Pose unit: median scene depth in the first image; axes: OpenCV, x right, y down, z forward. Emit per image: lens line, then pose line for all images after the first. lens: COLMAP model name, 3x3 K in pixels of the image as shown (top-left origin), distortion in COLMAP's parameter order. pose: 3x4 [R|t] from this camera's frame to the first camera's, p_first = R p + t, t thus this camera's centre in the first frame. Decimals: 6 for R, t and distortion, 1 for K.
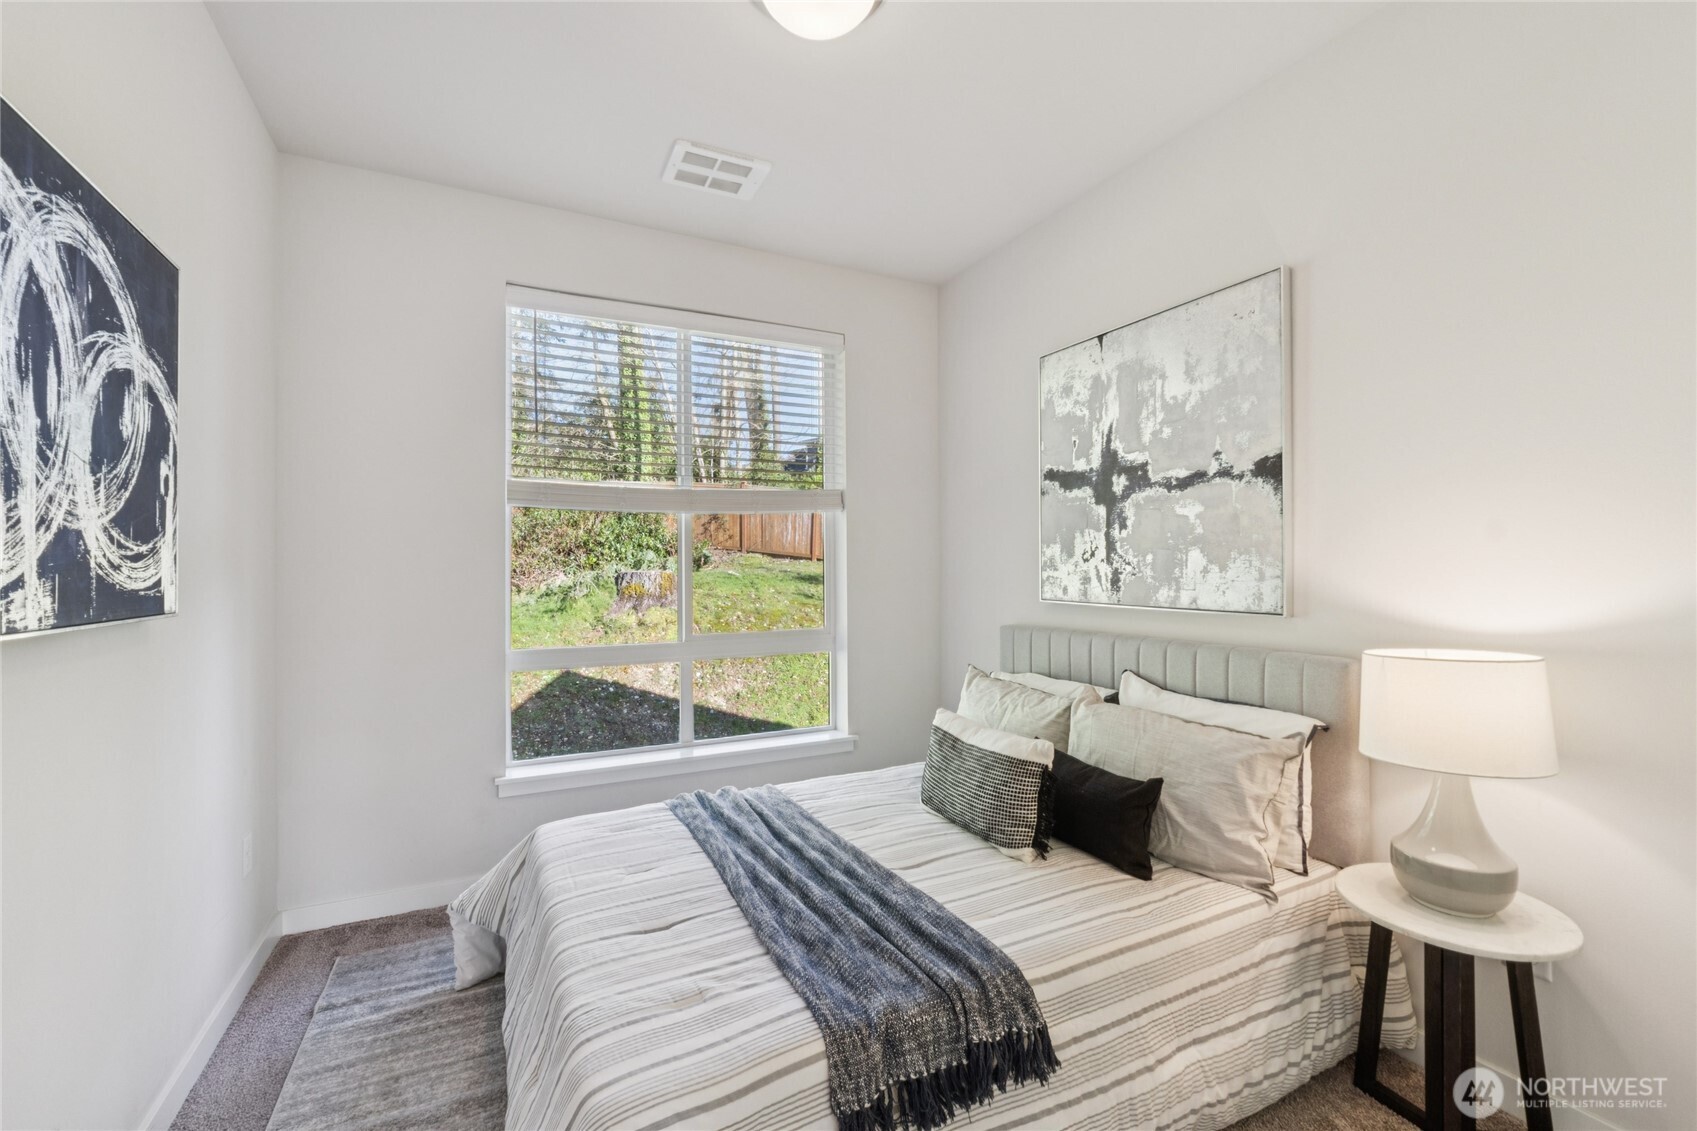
lens RADIAL K [[710.7, 0, 849.3], [0, 710.7, 567.1], [0, 0, 1]] dist [-0.009266, 0.000513]
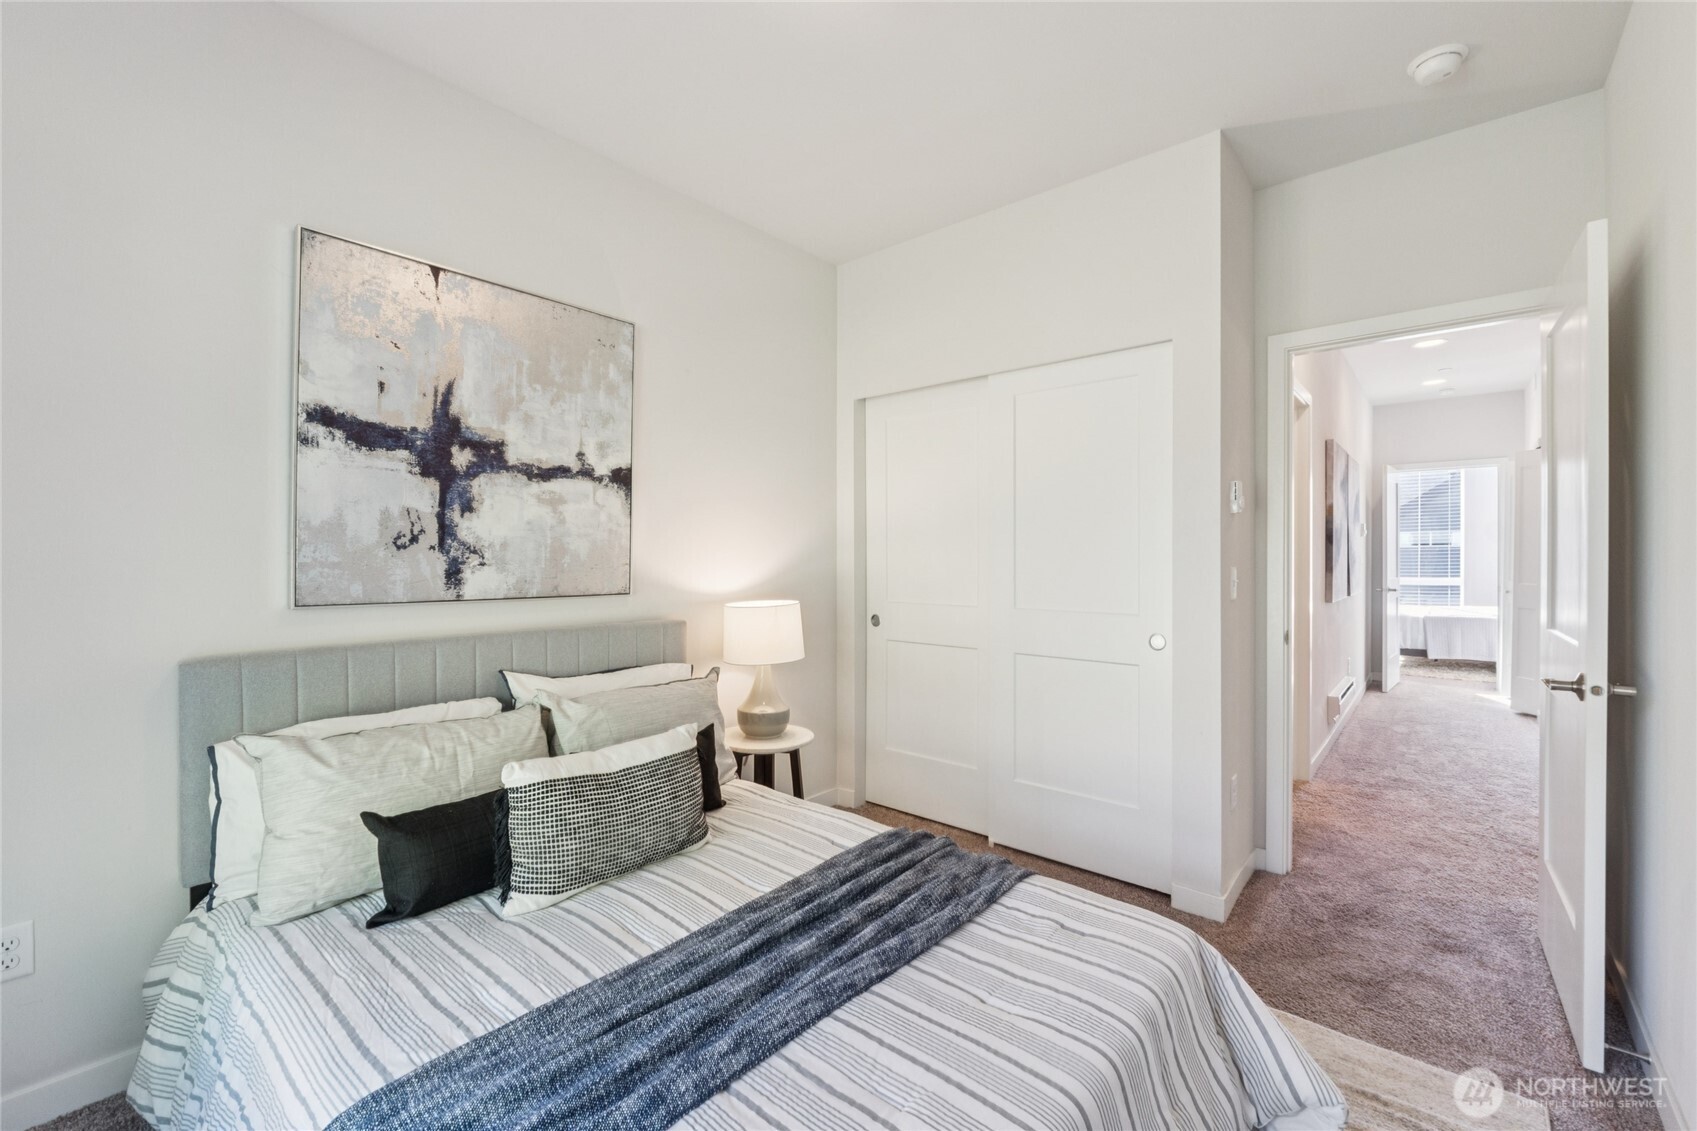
lens RADIAL K [[710.7, 0, 848.8], [0, 710.7, 558.5], [0, 0, 1]] dist [-0.009266, 0.000513]
pose [[-0.391310, 0.002574, 0.920255, -0.588269], [0.000690, 0.999997, -0.002503, 0.005484], [-0.920259, -0.000344, -0.391310, 0.917711]]
